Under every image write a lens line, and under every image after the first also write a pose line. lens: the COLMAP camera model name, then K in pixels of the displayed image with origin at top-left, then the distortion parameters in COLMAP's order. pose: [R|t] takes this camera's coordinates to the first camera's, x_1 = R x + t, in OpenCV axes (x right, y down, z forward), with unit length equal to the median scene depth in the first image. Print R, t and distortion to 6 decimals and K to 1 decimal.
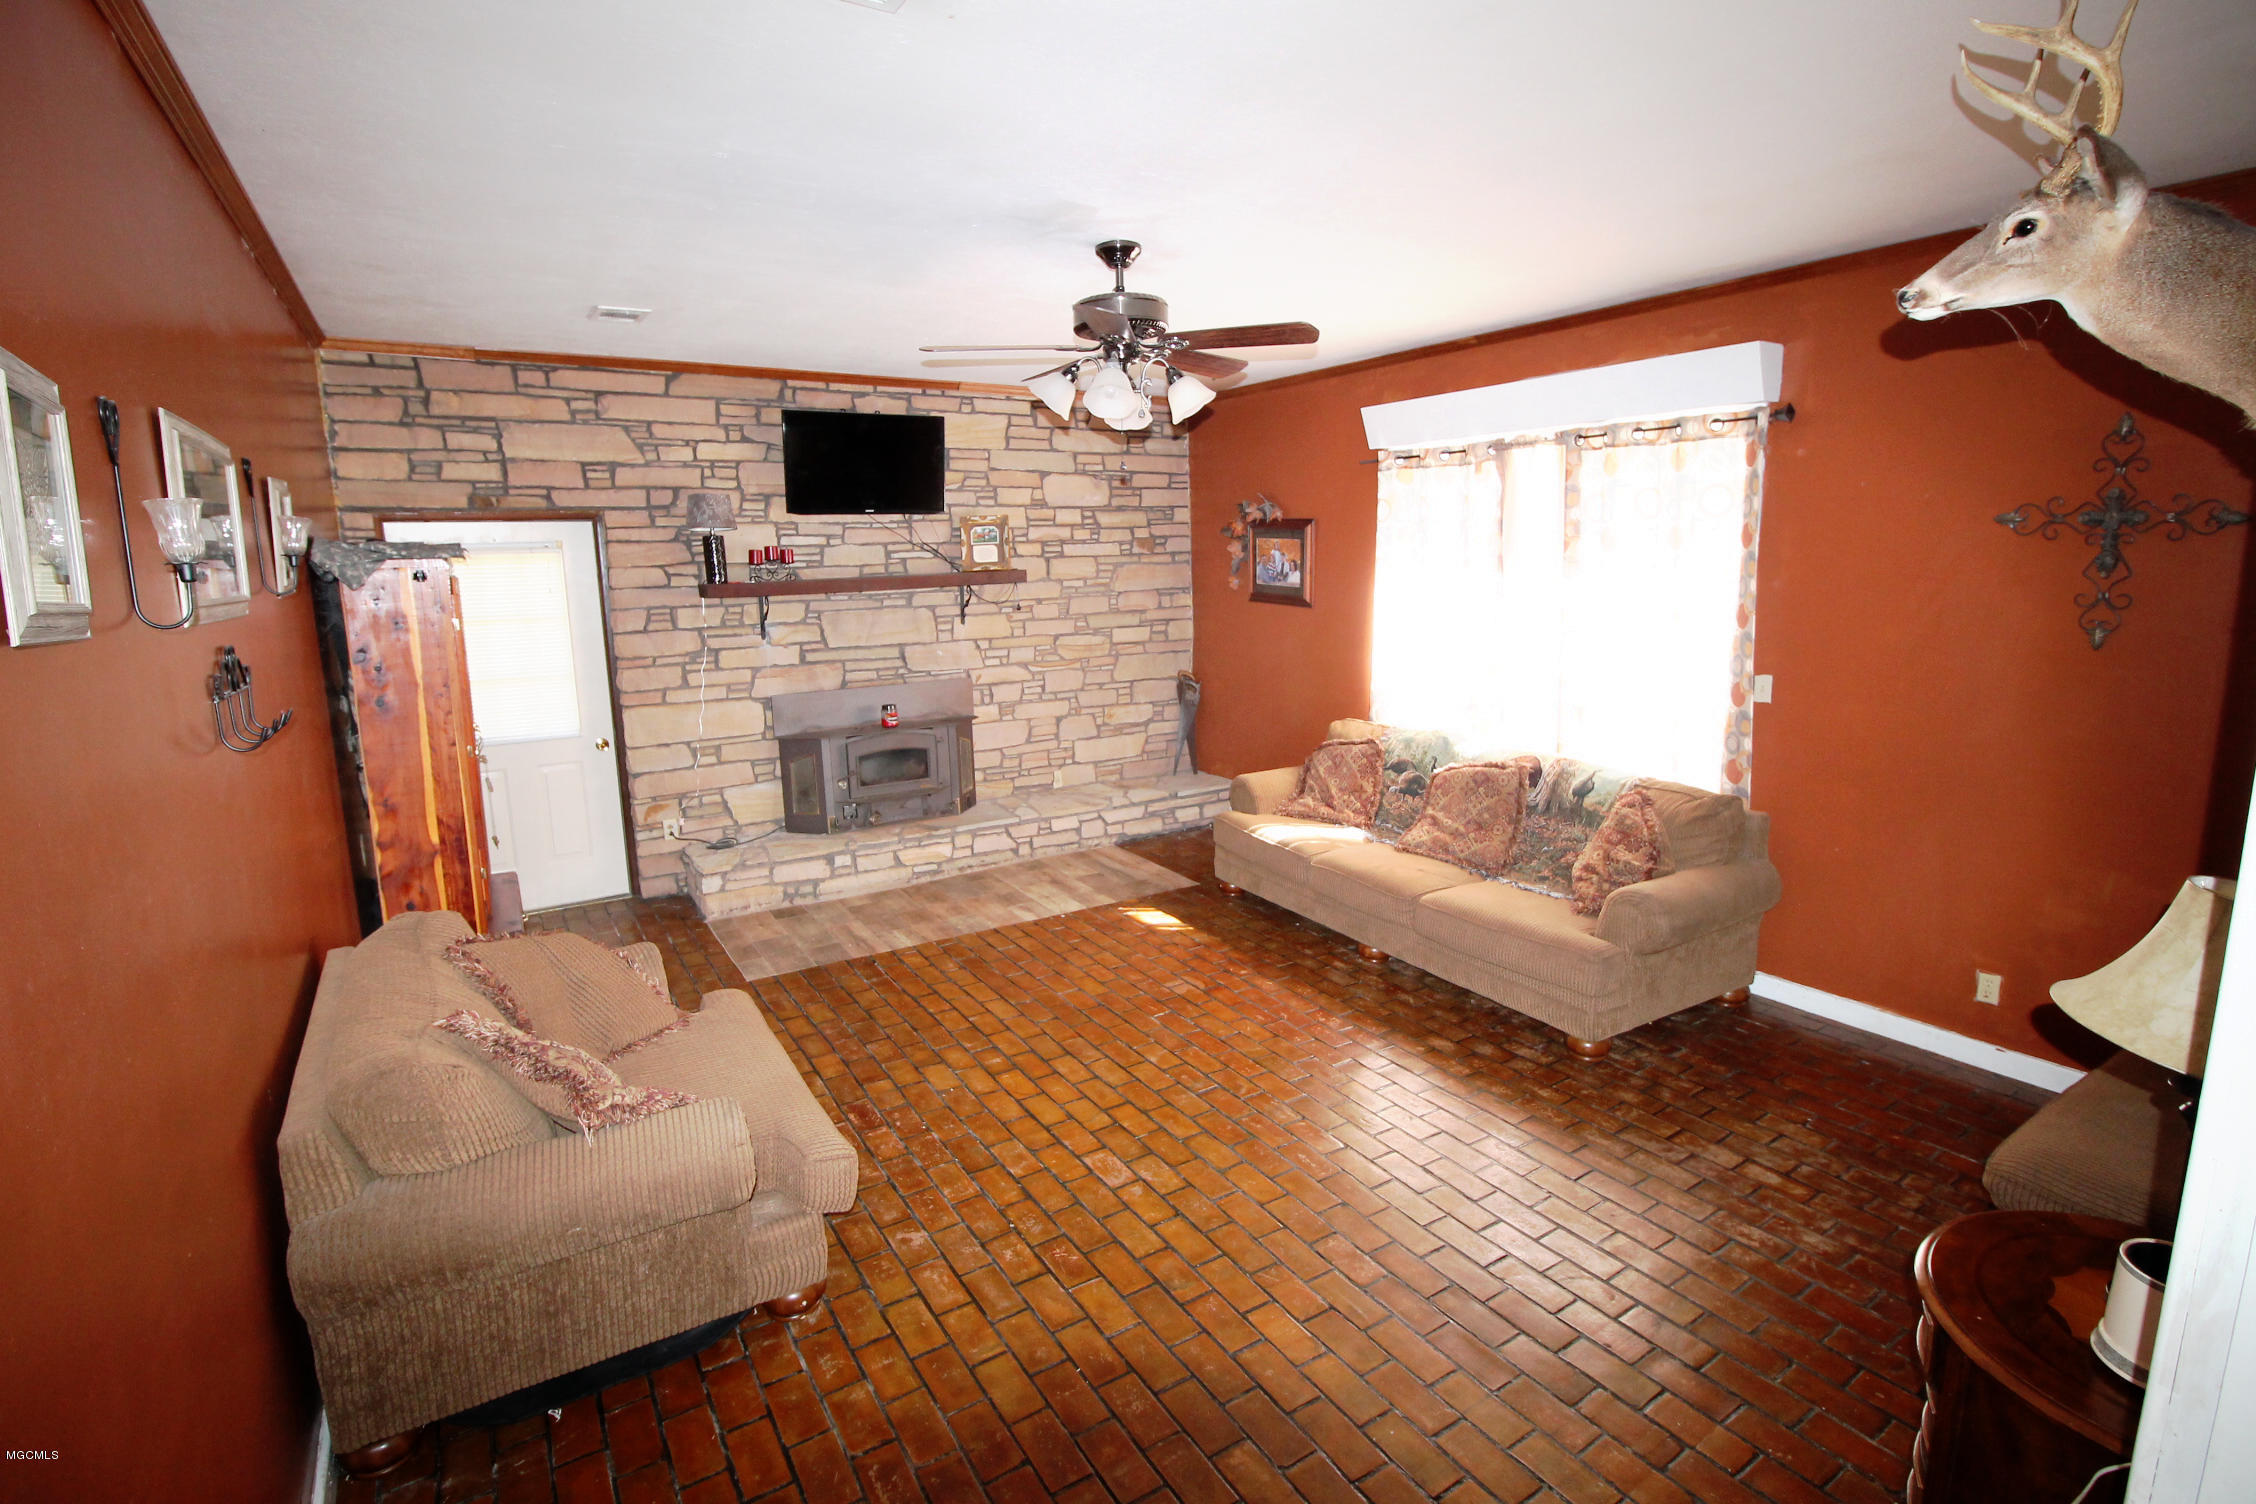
lens RADIAL K [[1061.0, 0, 1120.4], [0, 1061.0, 742.3], [0, 0, 1]] dist [0.000927, -0.014328]
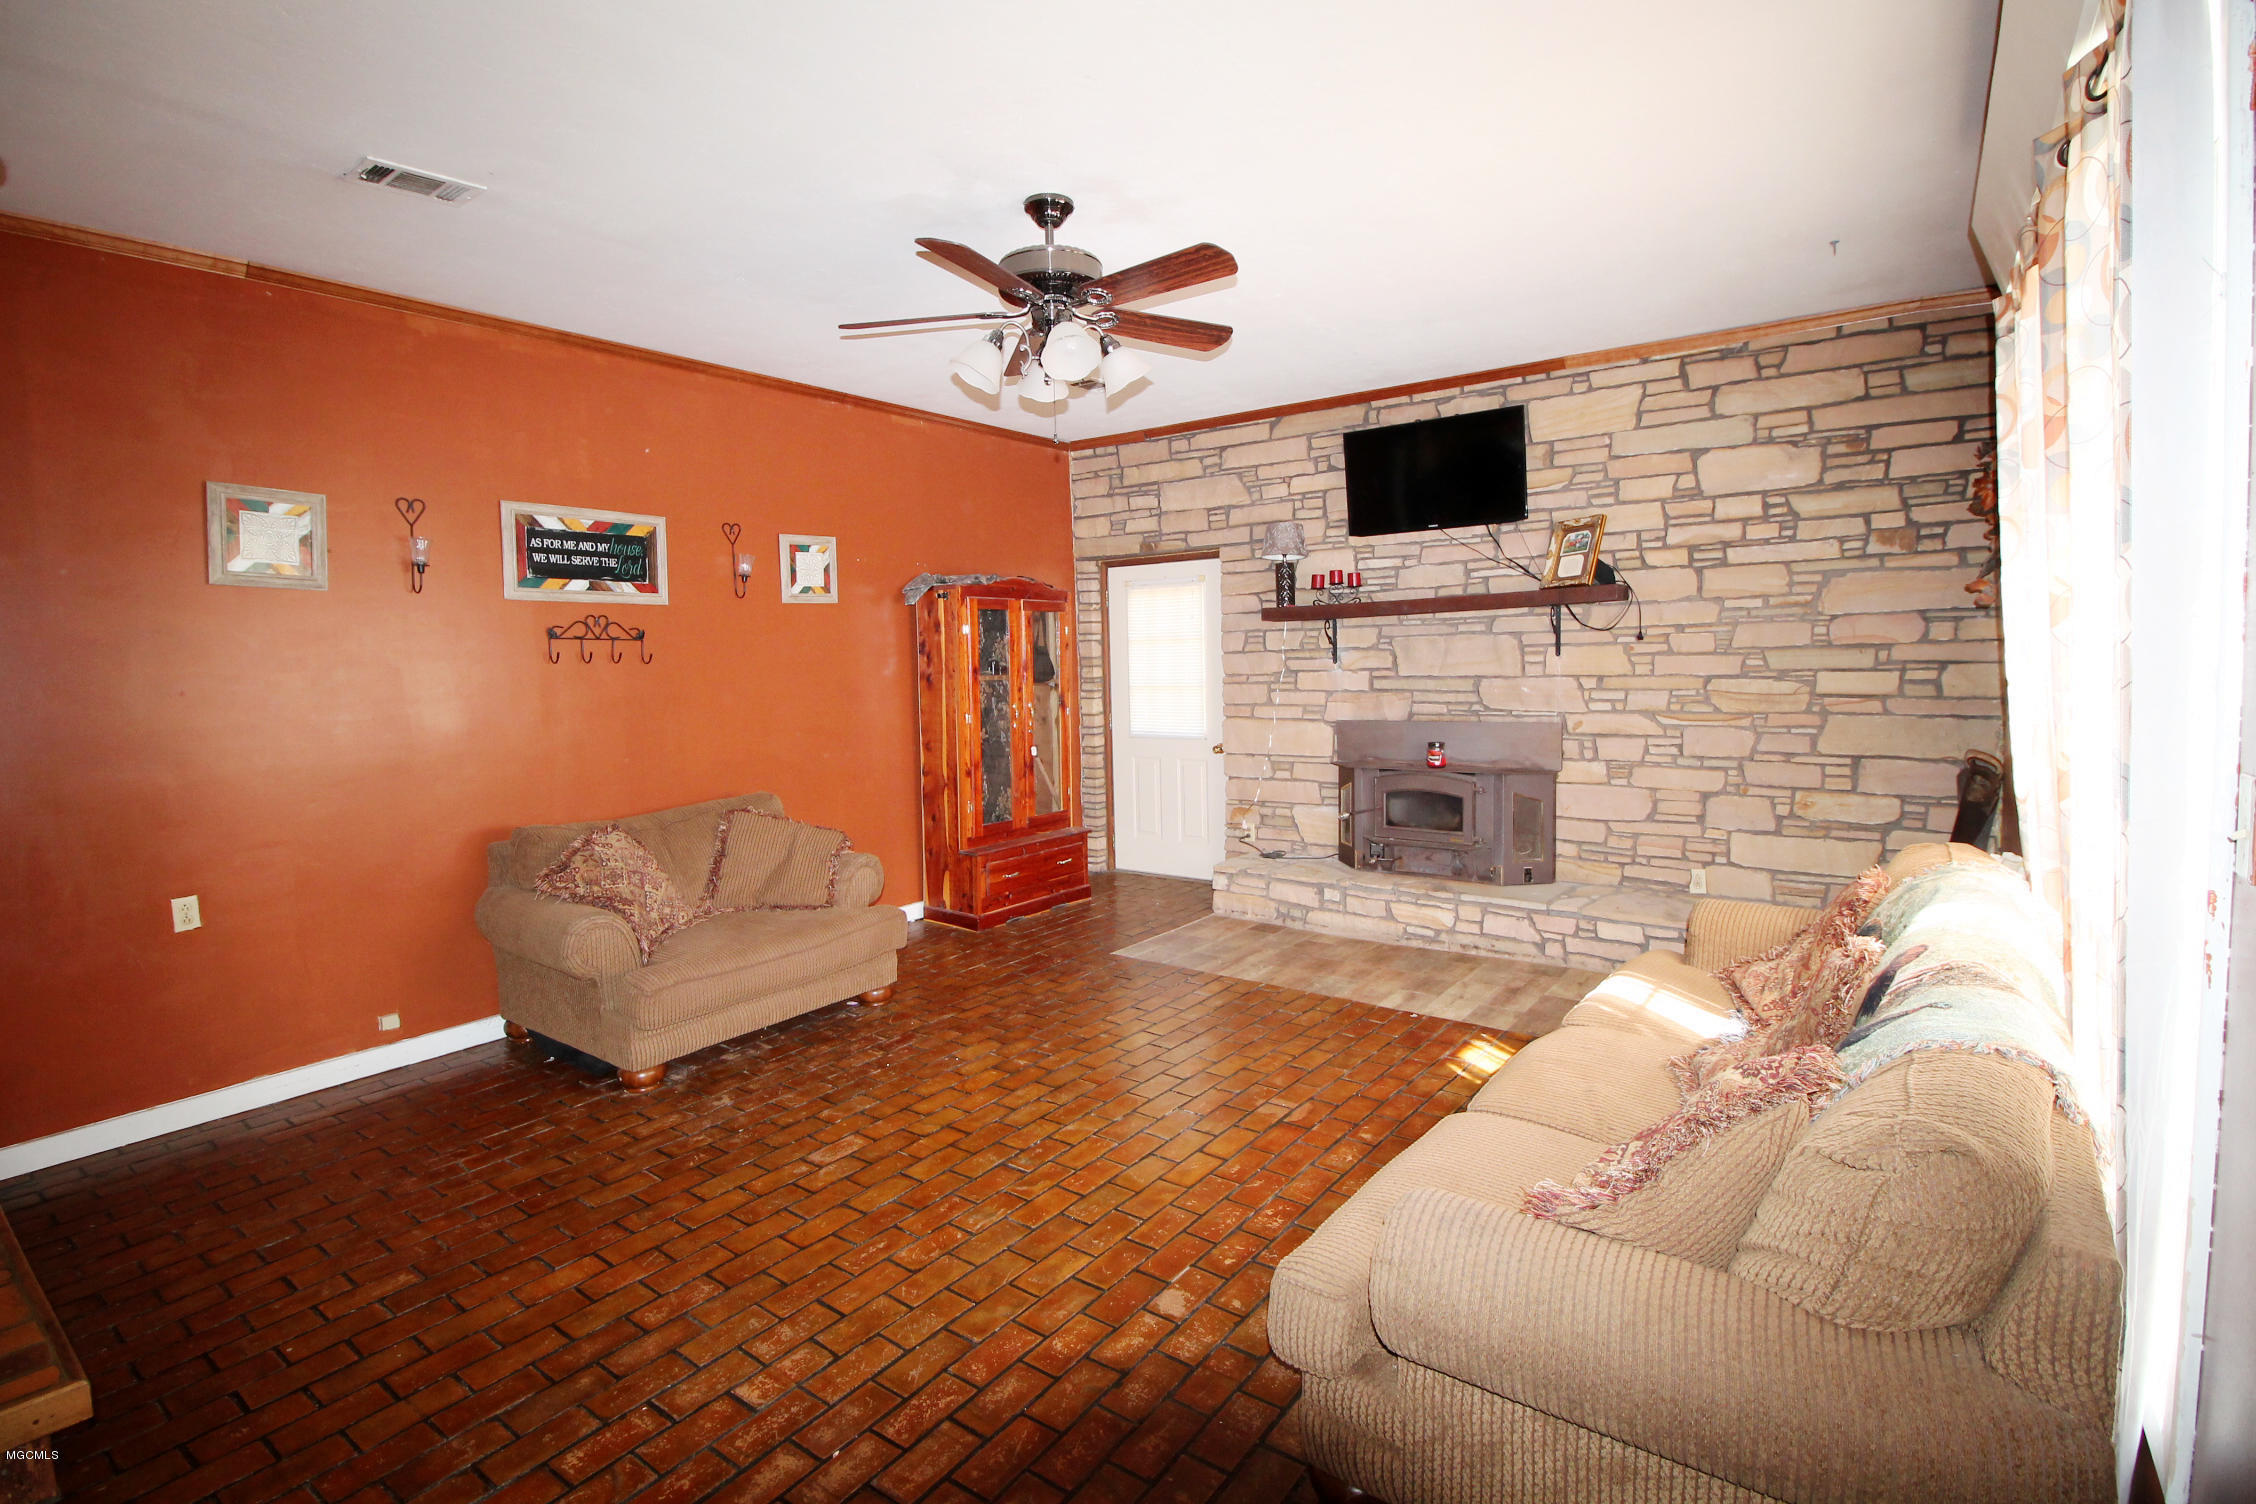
lens RADIAL K [[1061.0, 0, 1120.4], [0, 1061.0, 742.3], [0, 0, 1]] dist [0.000927, -0.014328]
pose [[0.367193, 0.087972, -0.925975, 0.506382], [-0.149977, 0.988091, 0.034400, -0.026107], [0.917974, 0.126243, 0.376014, 0.425991]]
